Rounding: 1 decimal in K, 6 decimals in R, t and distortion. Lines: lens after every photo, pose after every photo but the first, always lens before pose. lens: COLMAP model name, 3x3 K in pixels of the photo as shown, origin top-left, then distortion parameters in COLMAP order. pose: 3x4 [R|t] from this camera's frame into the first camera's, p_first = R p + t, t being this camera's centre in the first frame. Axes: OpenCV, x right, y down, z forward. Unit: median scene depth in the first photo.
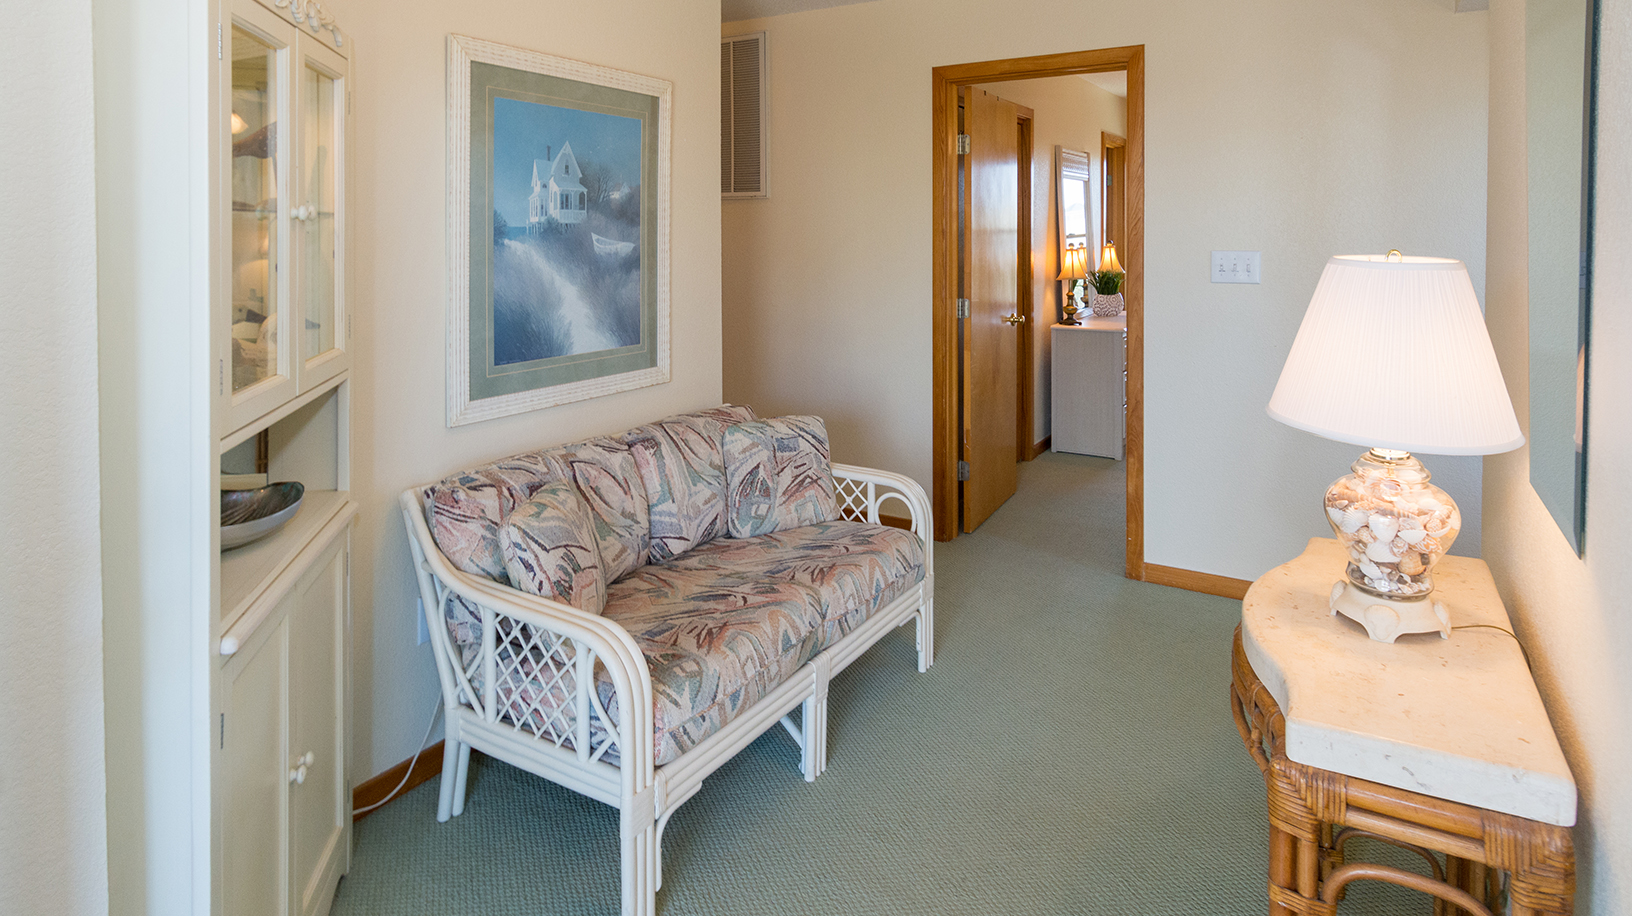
lens RADIAL K [[874.0, 0, 816.4], [0, 874.0, 407.9], [0, 0, 1]] dist [-0.000593, -0.000163]
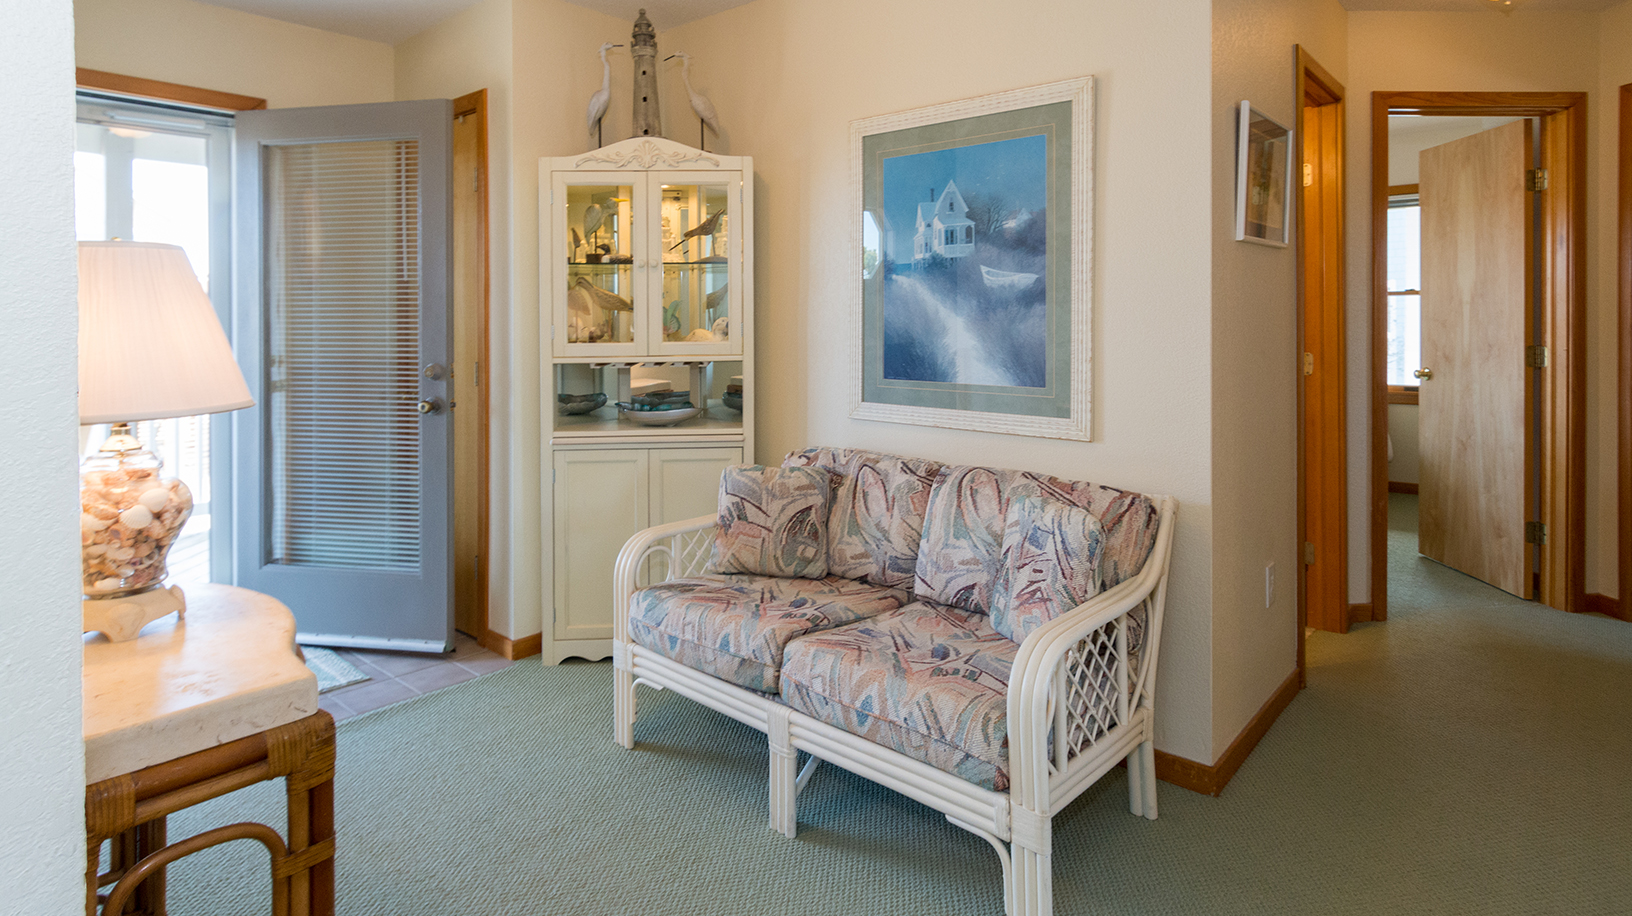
lens RADIAL K [[871.4, 0, 816.0], [0, 871.4, 458.0], [0, 0, 1]] dist [0.001518, 0.000059]
pose [[-0.165902, 0.161000, -0.972911, 0.808900], [-0.187650, 0.963402, 0.191424, -0.148134], [0.968124, 0.214325, -0.129618, 1.028056]]
